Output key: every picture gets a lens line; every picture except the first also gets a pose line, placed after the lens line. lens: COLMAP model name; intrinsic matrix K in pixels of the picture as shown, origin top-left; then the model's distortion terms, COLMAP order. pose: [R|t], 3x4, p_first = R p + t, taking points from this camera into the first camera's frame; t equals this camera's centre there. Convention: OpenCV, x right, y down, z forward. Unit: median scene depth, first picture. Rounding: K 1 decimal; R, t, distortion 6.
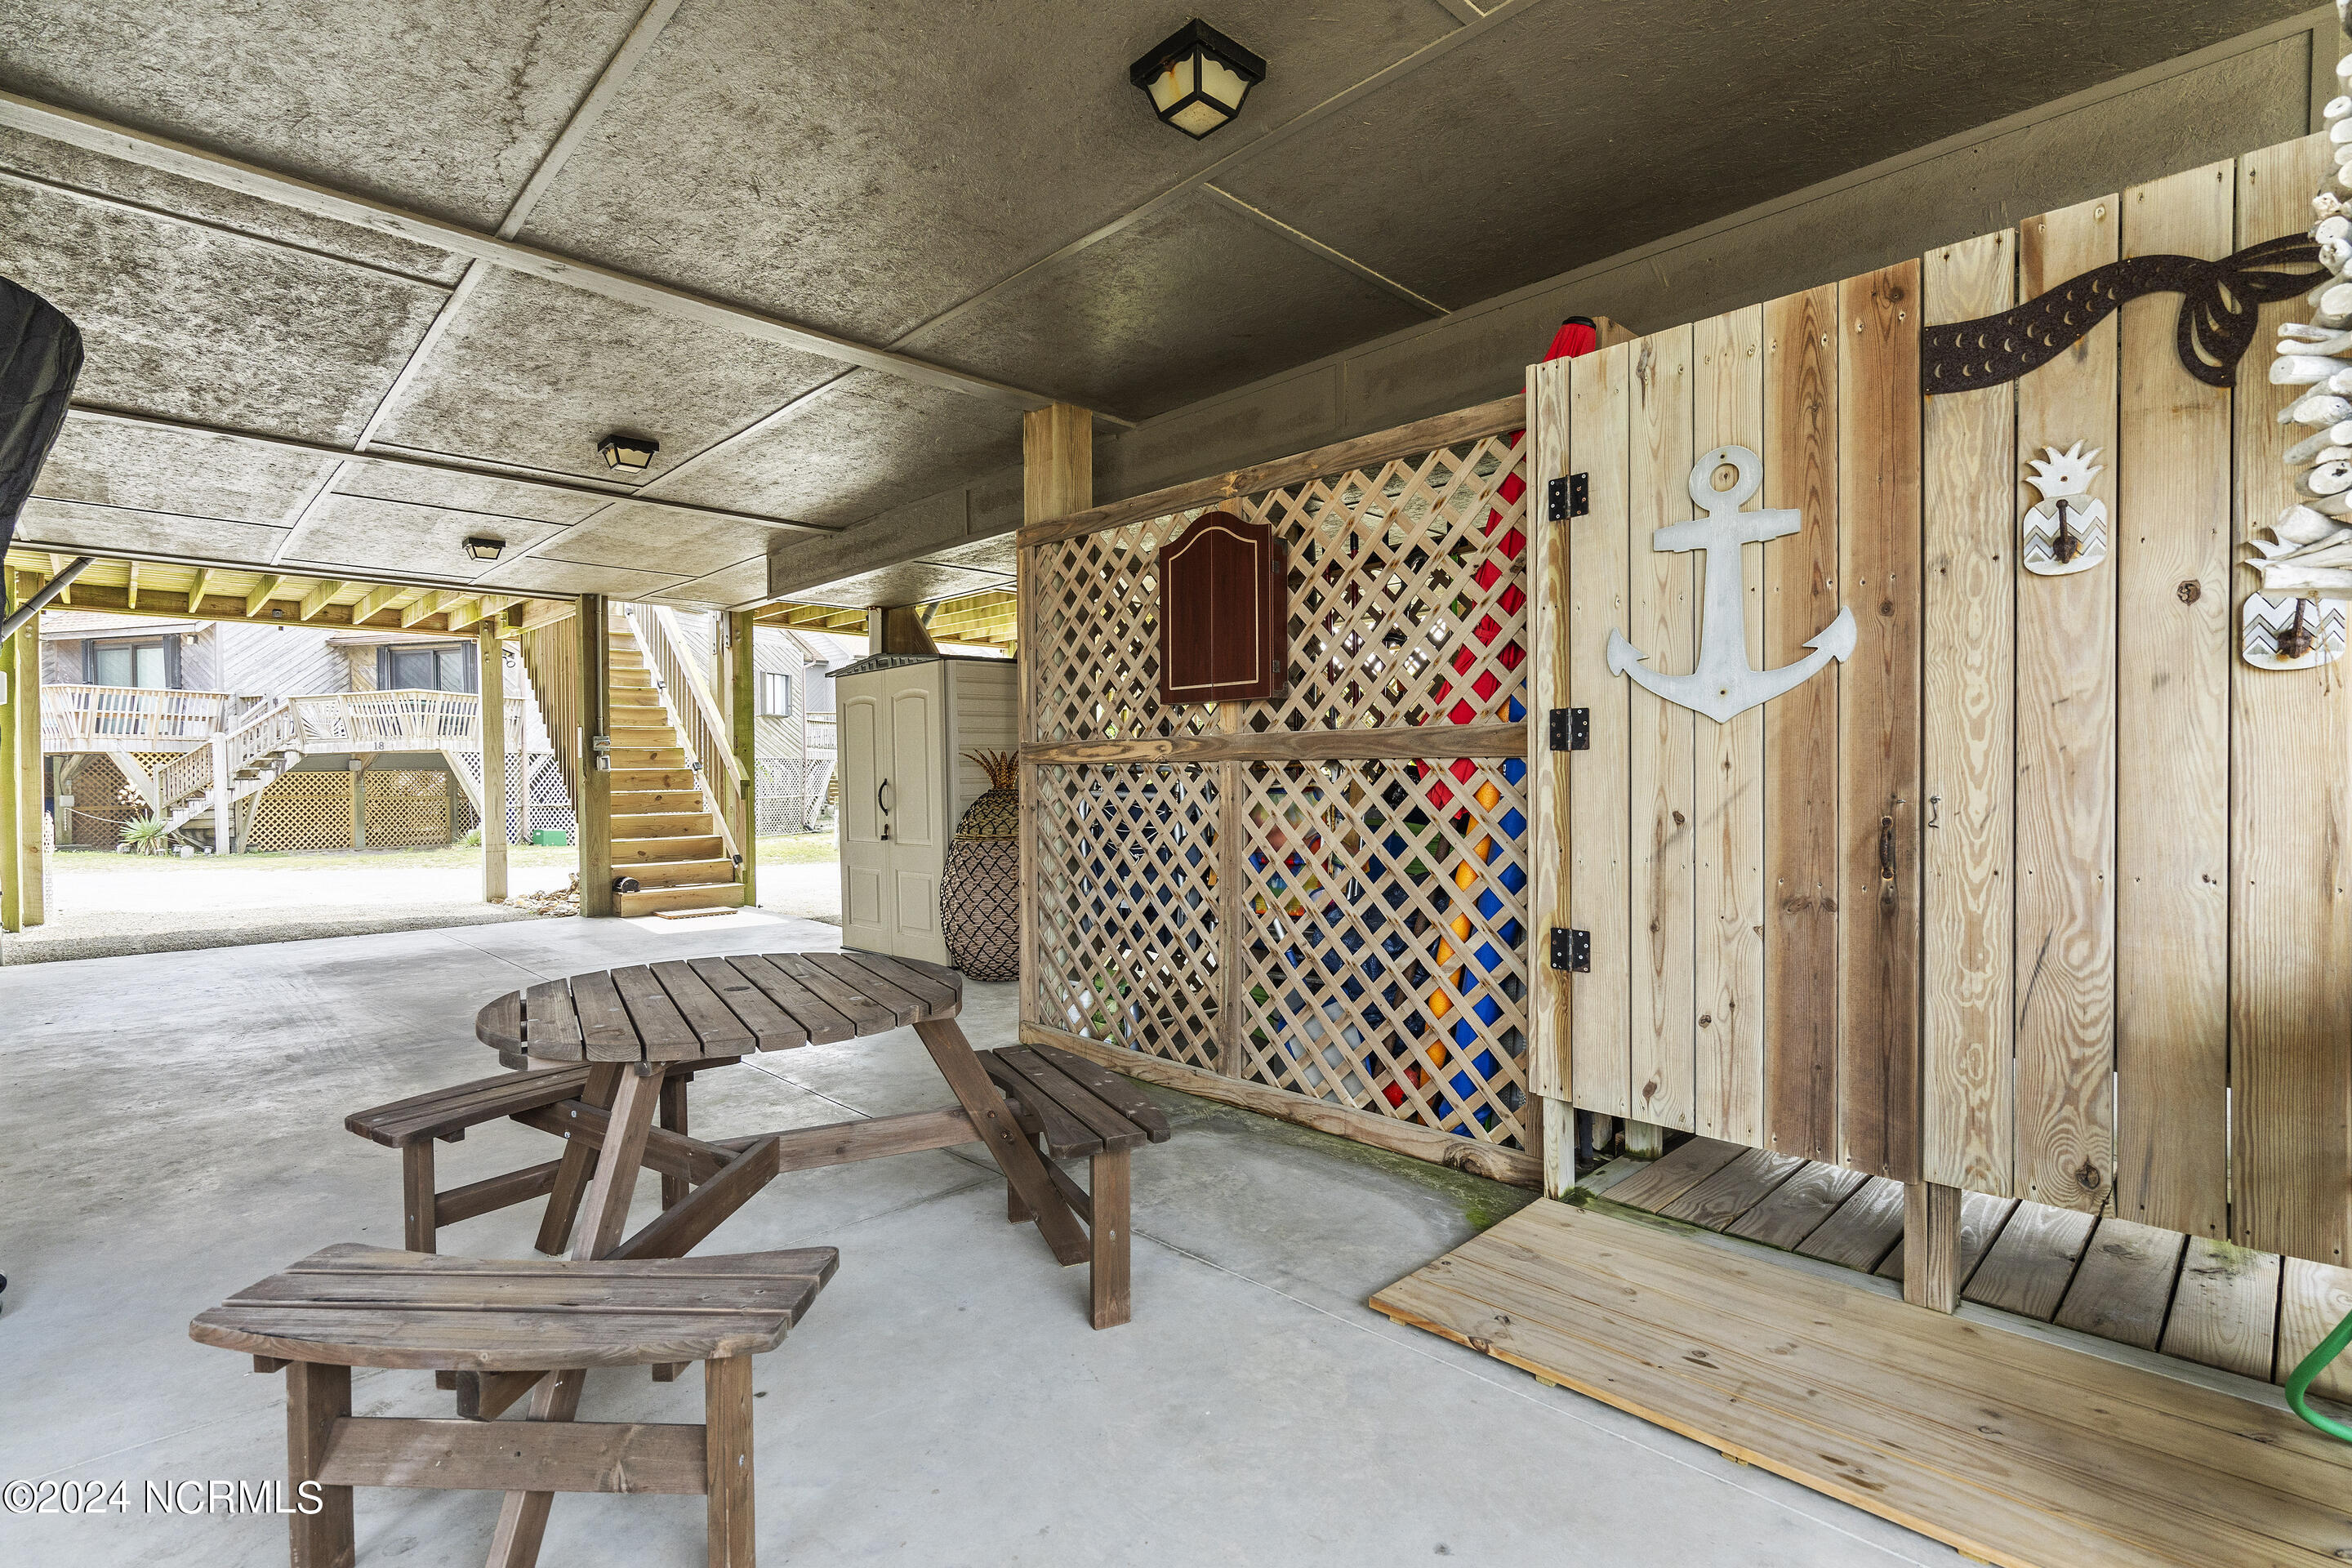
lens RADIAL K [[1077.1, 0, 1132.1], [0, 1077.1, 836.9], [0, 0, 1]] dist [-0.008889, 0.003307]
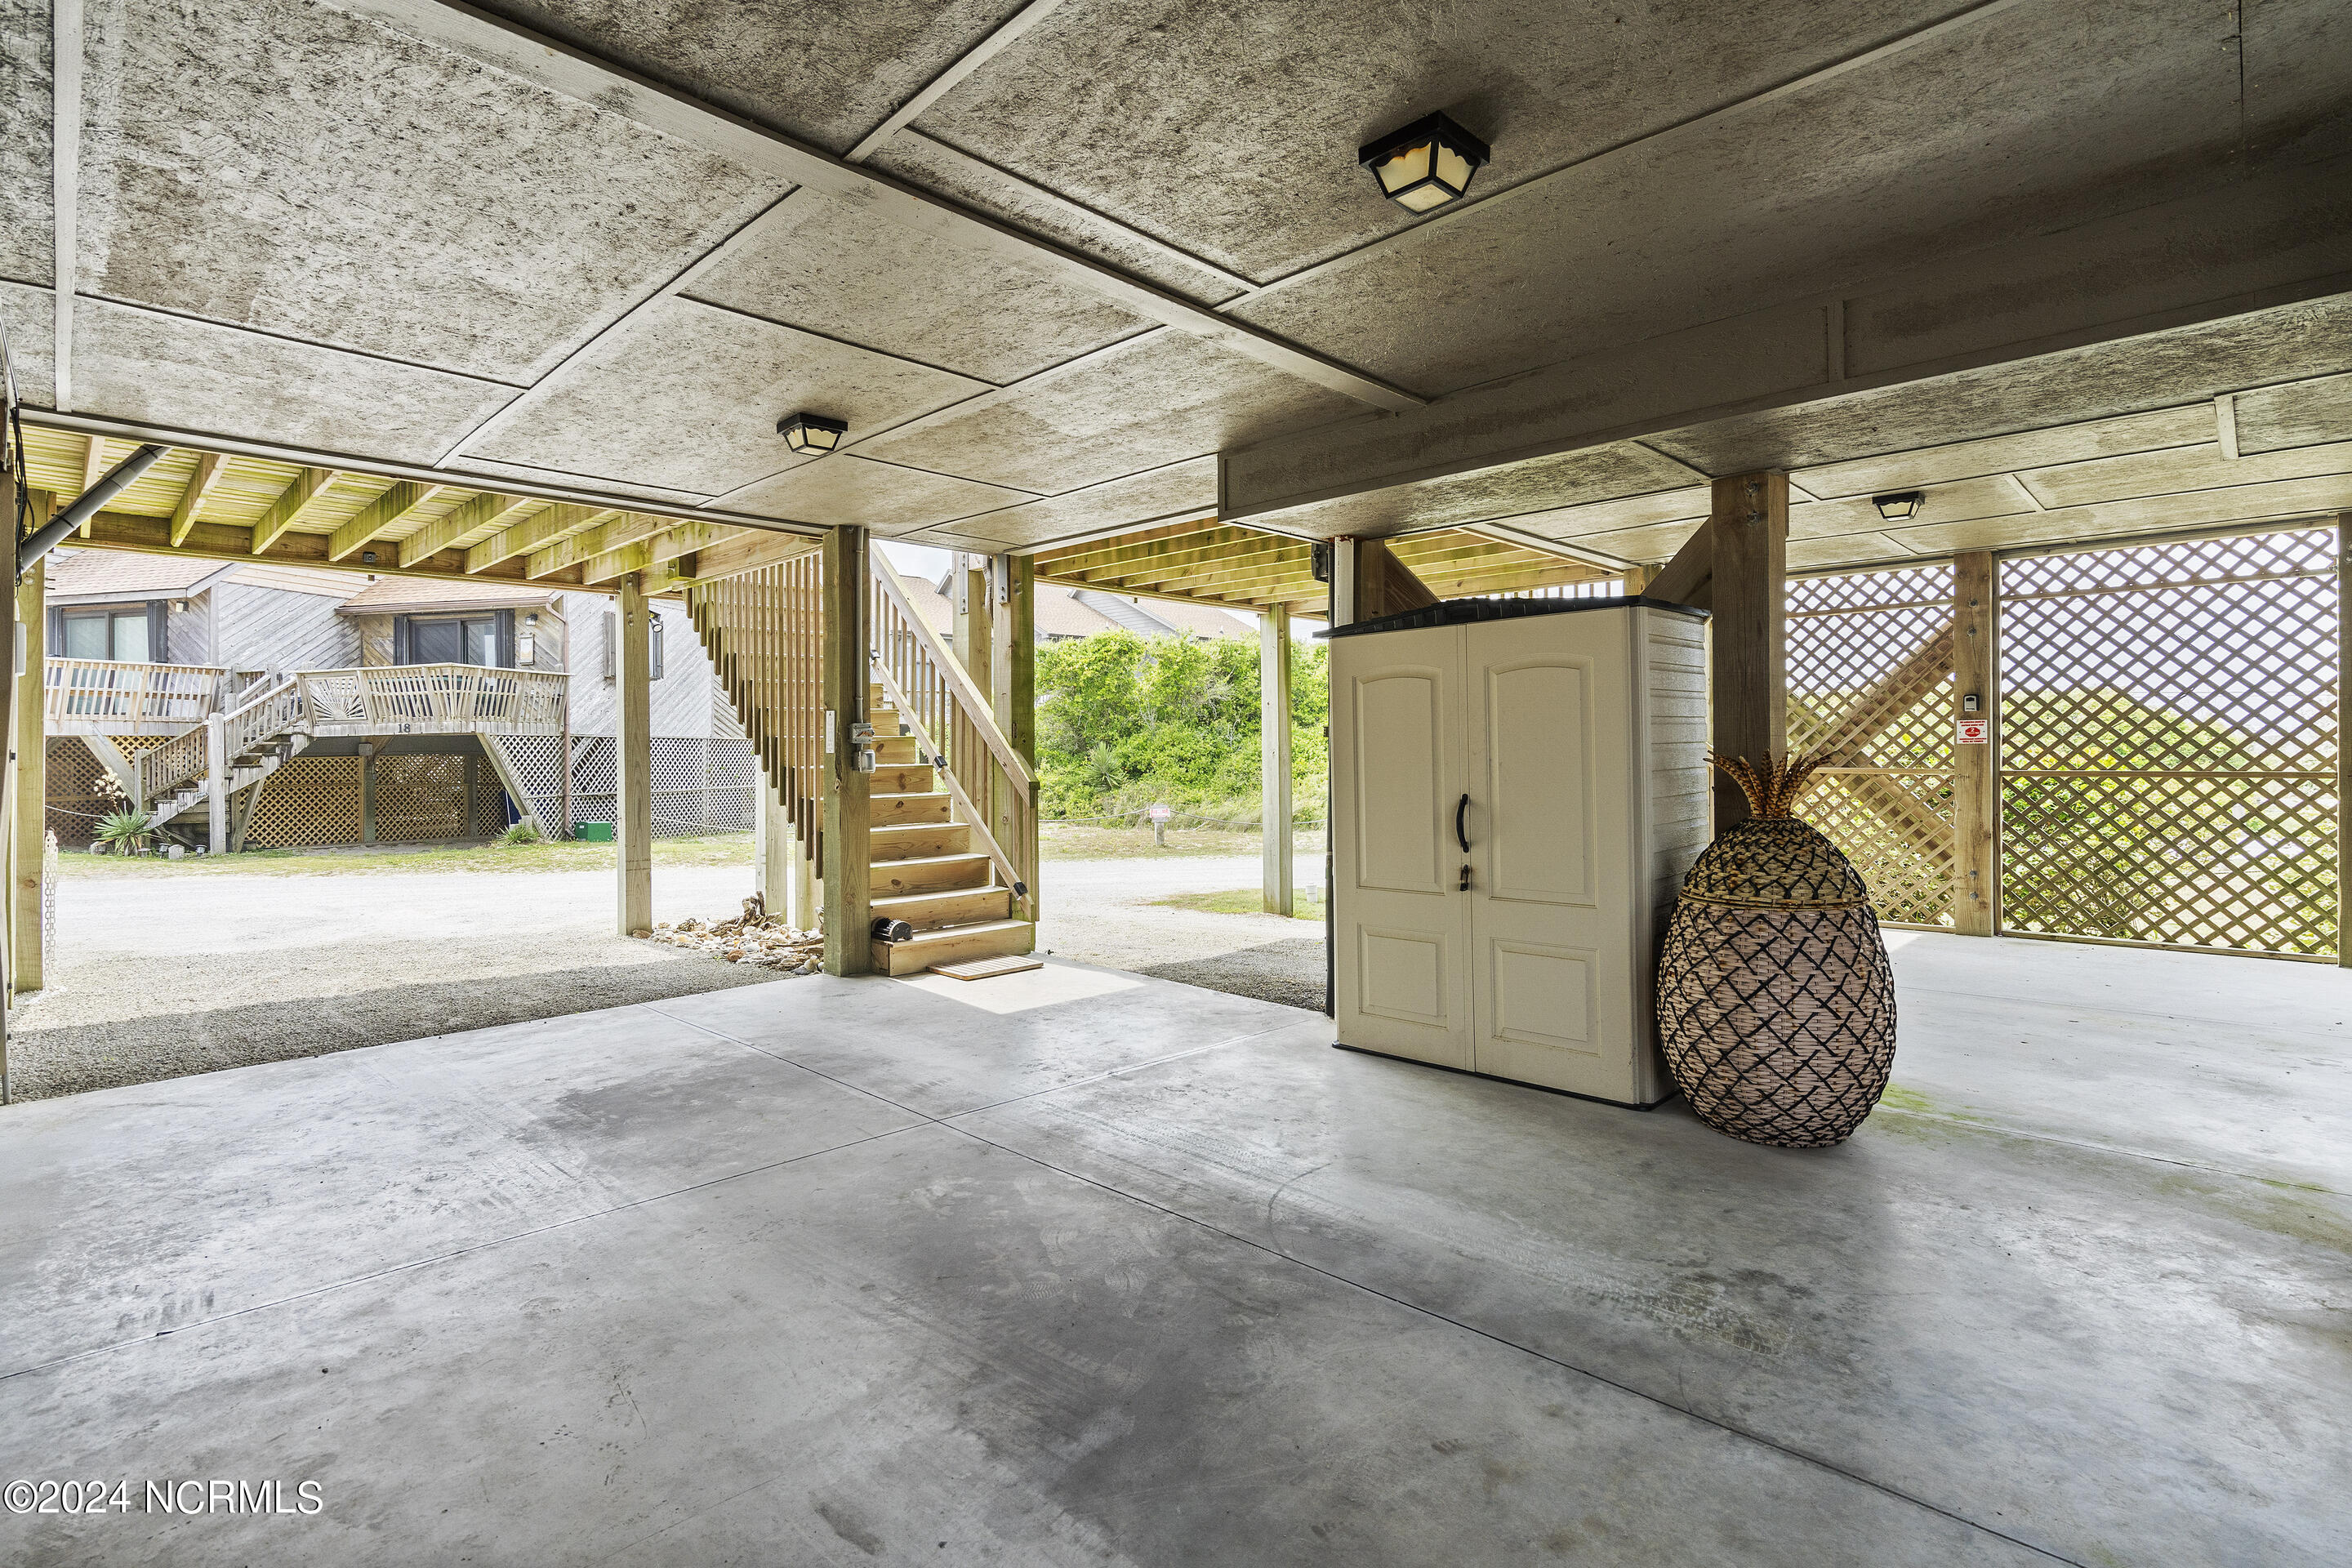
lens RADIAL K [[1077.1, 0, 1160.5], [0, 1077.1, 789.9], [0, 0, 1]] dist [-0.008889, 0.003307]
pose [[0.999159, -0.002581, 0.040911, -0.125592], [0.003548, 0.999716, -0.023578, -0.012228], [-0.040838, 0.023703, 0.998885, 0.106360]]
